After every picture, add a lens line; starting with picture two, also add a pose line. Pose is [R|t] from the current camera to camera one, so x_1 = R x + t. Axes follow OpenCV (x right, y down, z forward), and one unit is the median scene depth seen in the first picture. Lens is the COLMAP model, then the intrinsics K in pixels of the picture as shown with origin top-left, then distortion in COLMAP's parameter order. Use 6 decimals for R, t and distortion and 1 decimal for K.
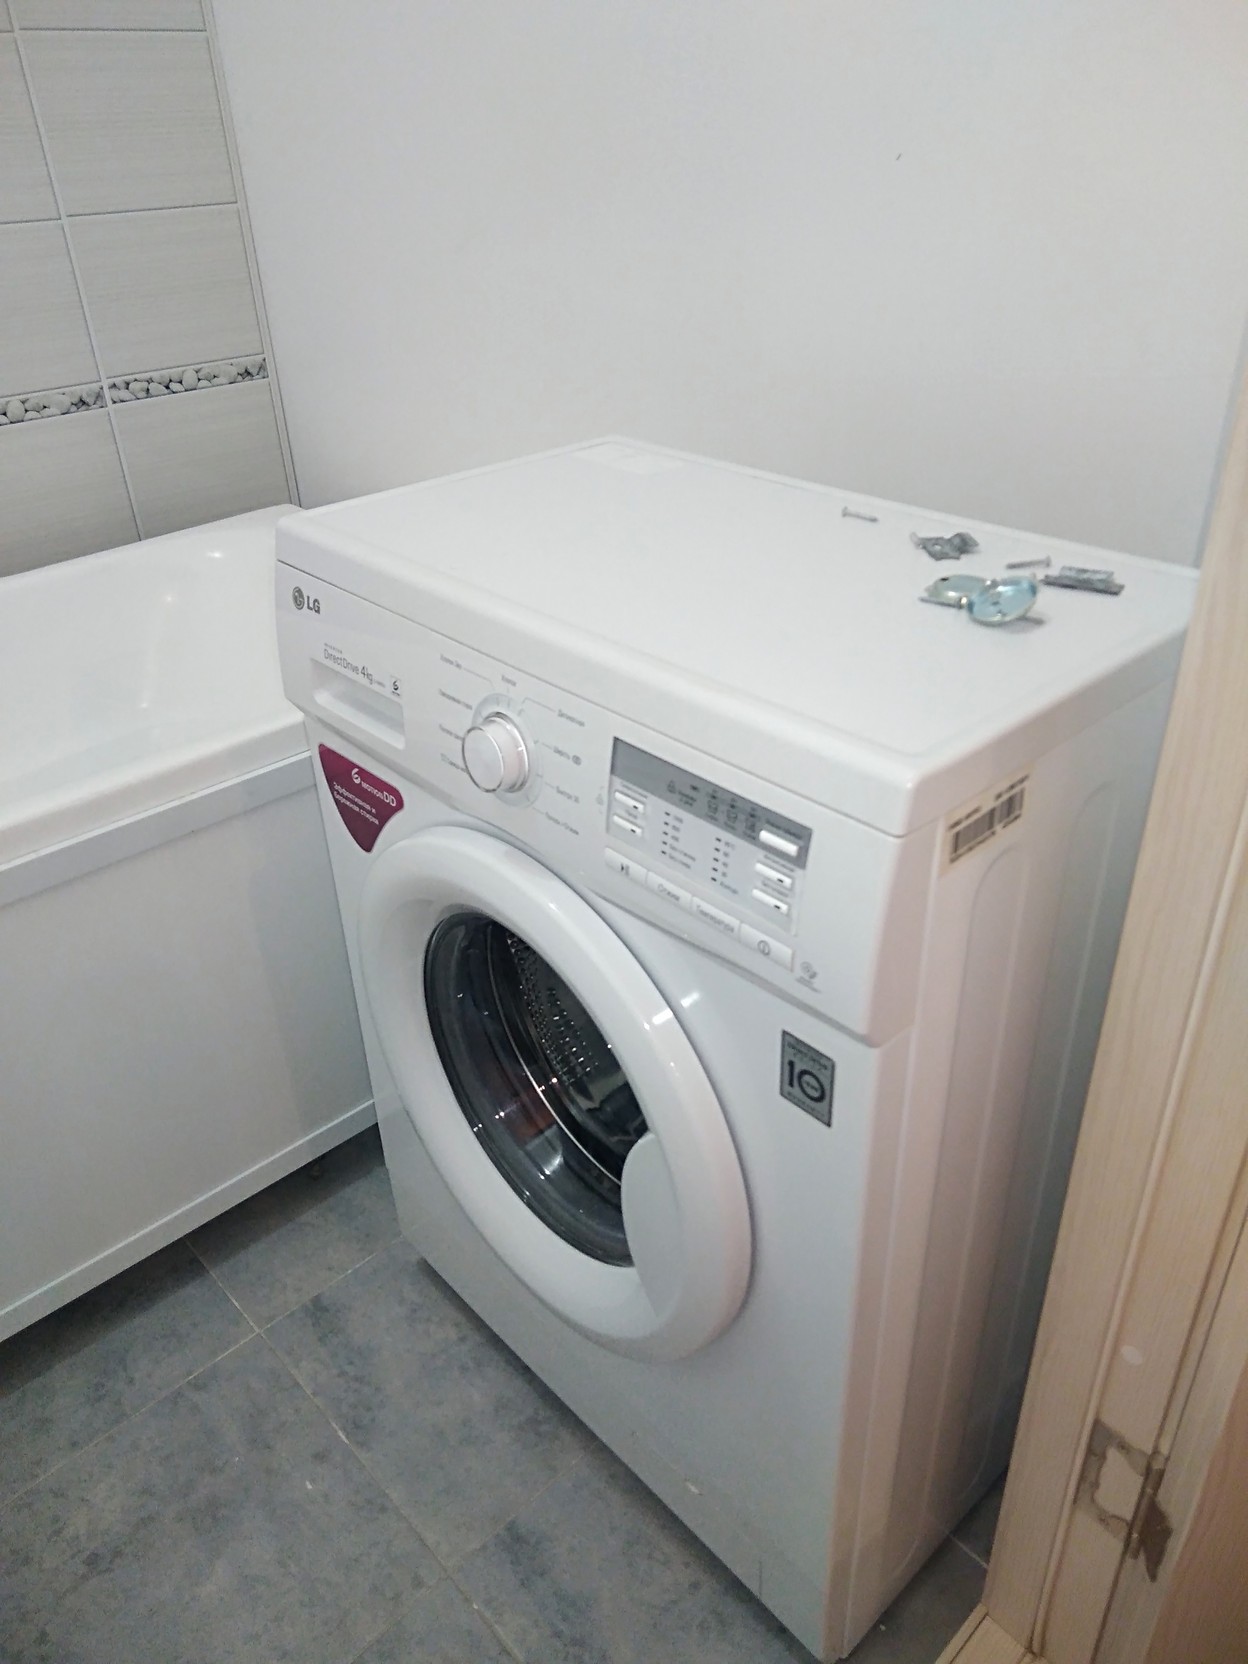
lens RADIAL K [[1227.5, 0, 624.6], [0, 1227.5, 827.6], [0, 0, 1]] dist [-0.005512, 0.008716]
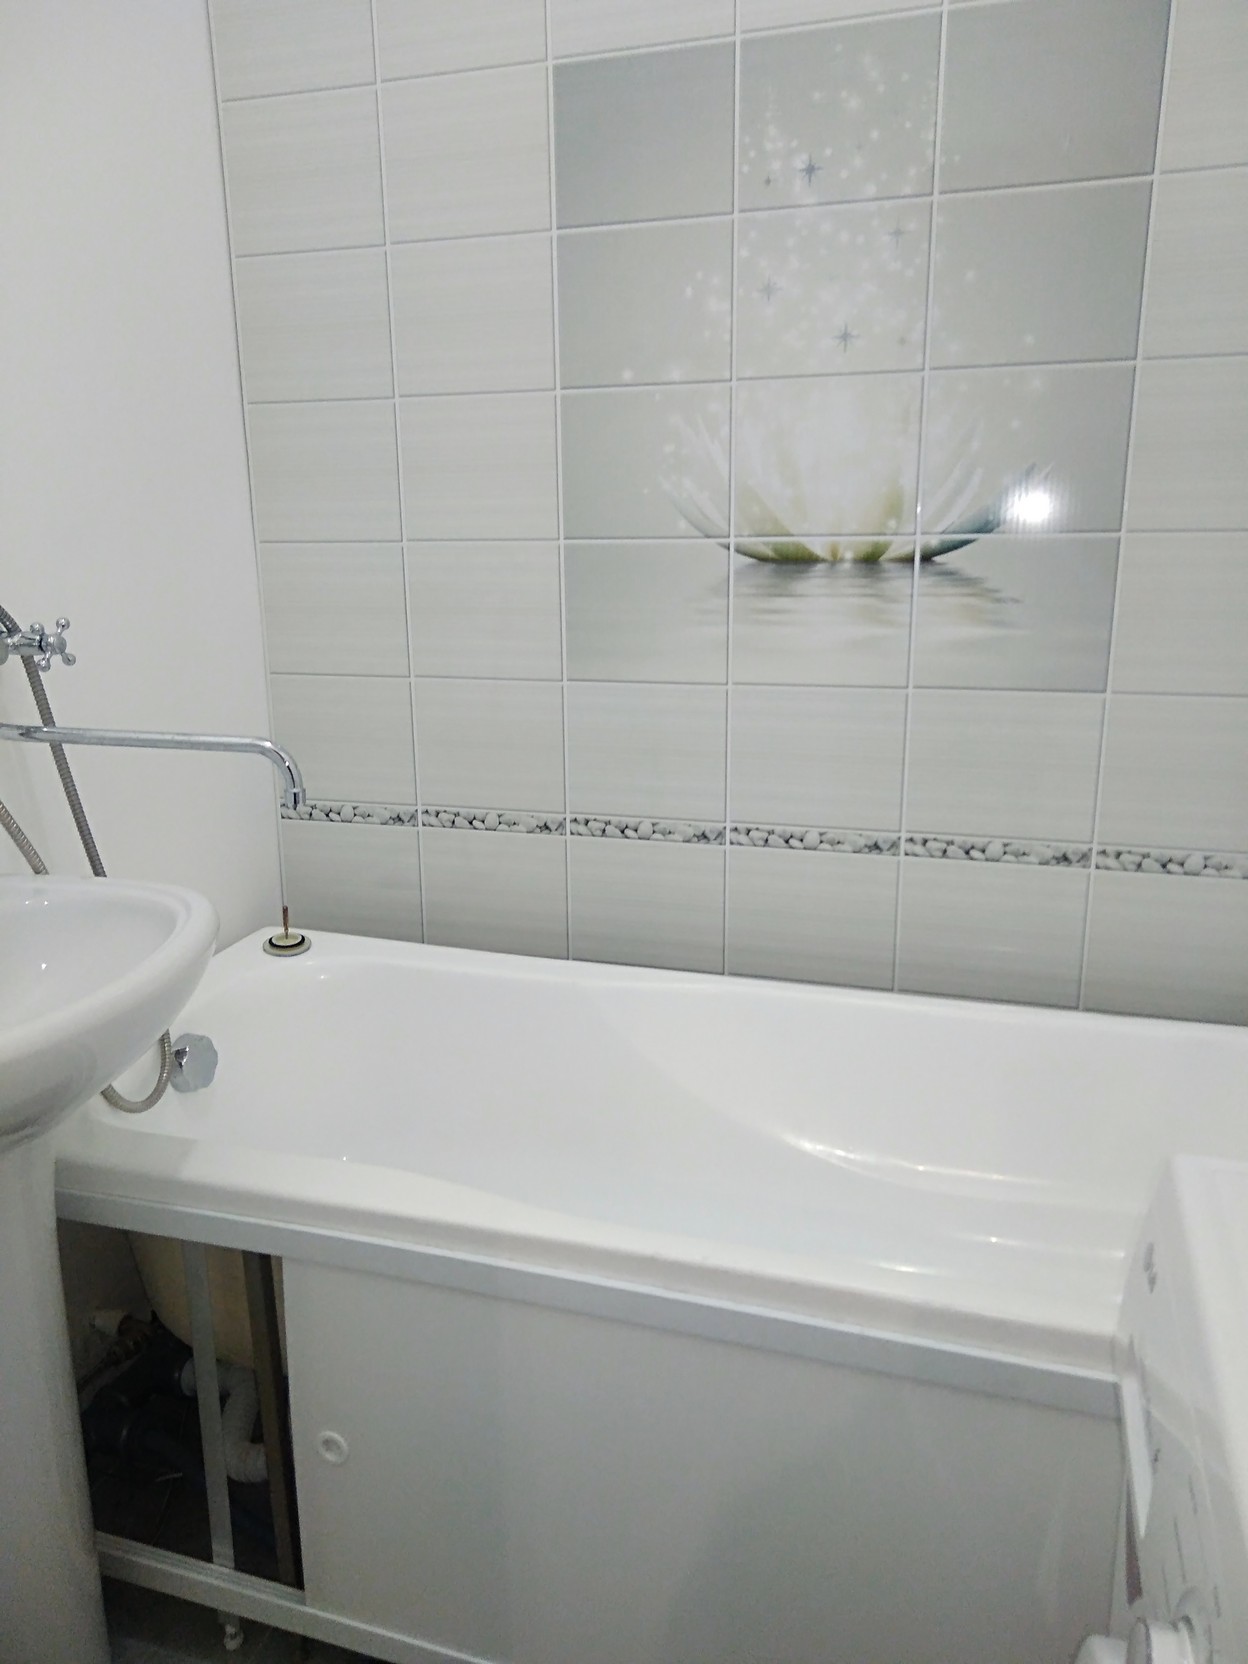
lens RADIAL K [[1227.5, 0, 623.1], [0, 1227.5, 833.6], [0, 0, 1]] dist [-0.005512, 0.008716]
pose [[0.486902, 0.191418, -0.852224, 0.542768], [-0.465826, 0.882261, -0.067976, -0.294717], [0.738872, 0.430086, 0.518743, 0.466340]]
